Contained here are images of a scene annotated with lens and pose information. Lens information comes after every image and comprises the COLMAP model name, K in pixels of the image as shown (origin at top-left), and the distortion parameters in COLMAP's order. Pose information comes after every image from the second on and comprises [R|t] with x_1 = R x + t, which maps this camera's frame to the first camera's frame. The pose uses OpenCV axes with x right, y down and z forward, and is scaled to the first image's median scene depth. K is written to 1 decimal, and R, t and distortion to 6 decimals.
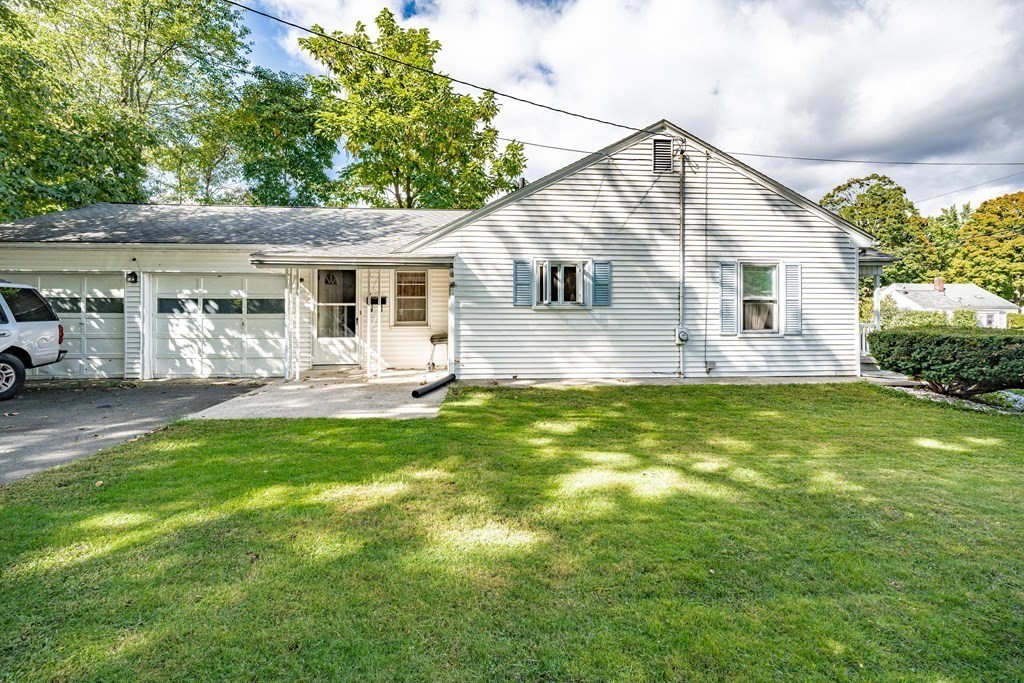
lens RADIAL K [[432.7, 0, 515.8], [0, 432.7, 308.4], [0, 0, 1]] dist [0.001292, 0.000162]
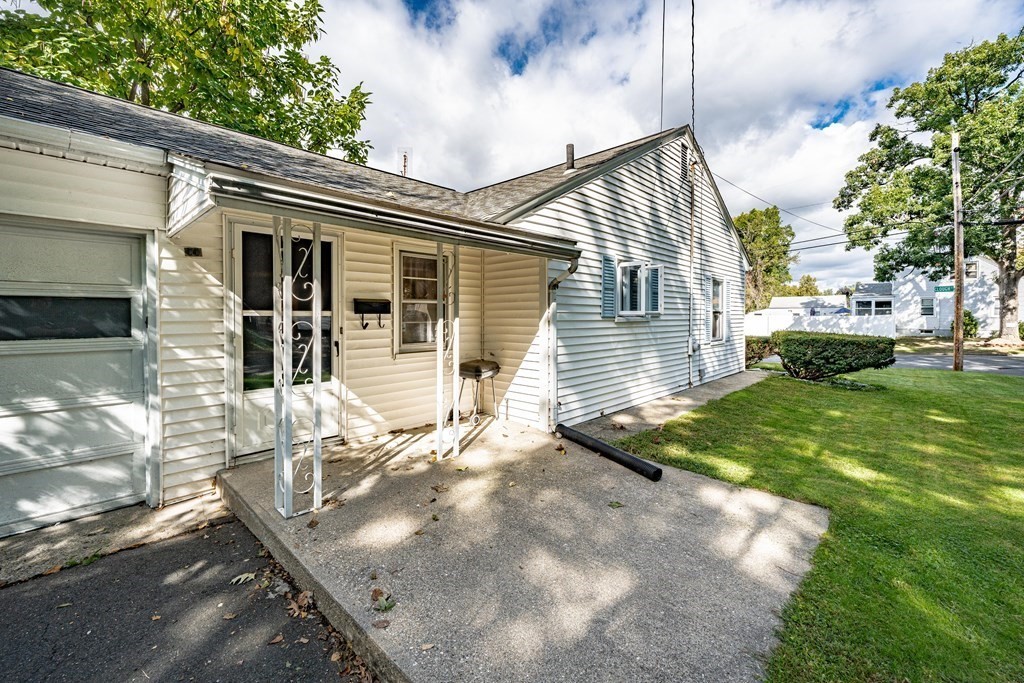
lens RADIAL K [[414.3, 0, 516.8], [0, 414.3, 320.3], [0, 0, 1]] dist [-0.000671, -0.000151]
pose [[0.750889, -0.006561, 0.660396, -0.549896], [-0.007088, 0.999813, 0.017993, -0.012272], [-0.660390, -0.018191, 0.750702, 0.540215]]
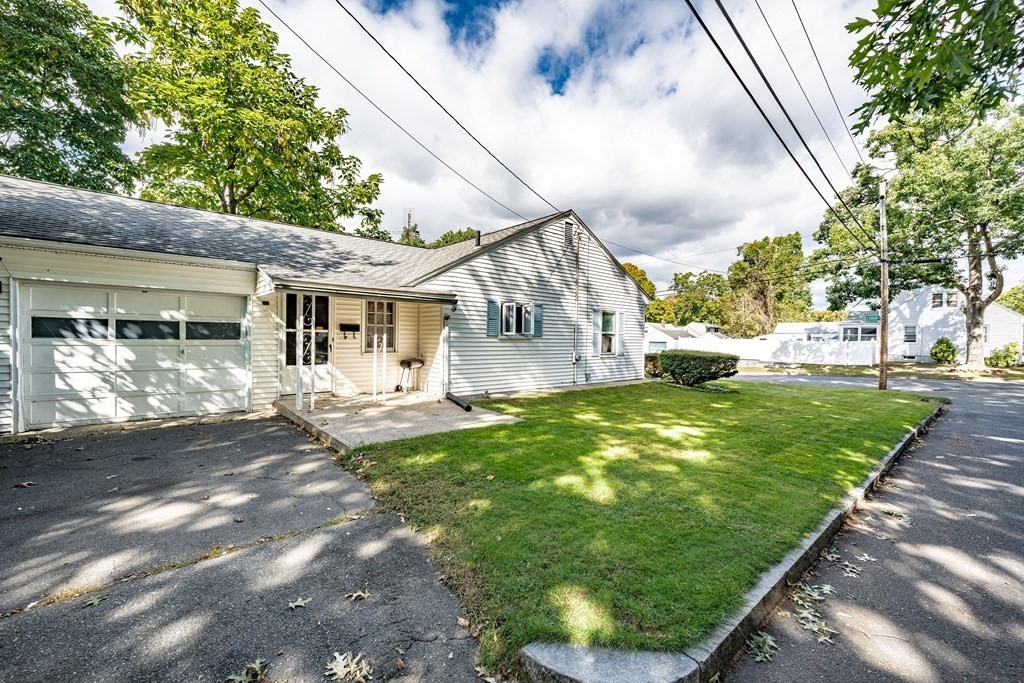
lens RADIAL K [[414.3, 0, 520.9], [0, 414.3, 342.7], [0, 0, 1]] dist [-0.000744, -0.000271]
pose [[0.796805, 0.004541, 0.604219, -0.623300], [-0.021400, 0.999556, 0.020709, -0.012492], [-0.603857, -0.029432, 0.796549, -0.022443]]
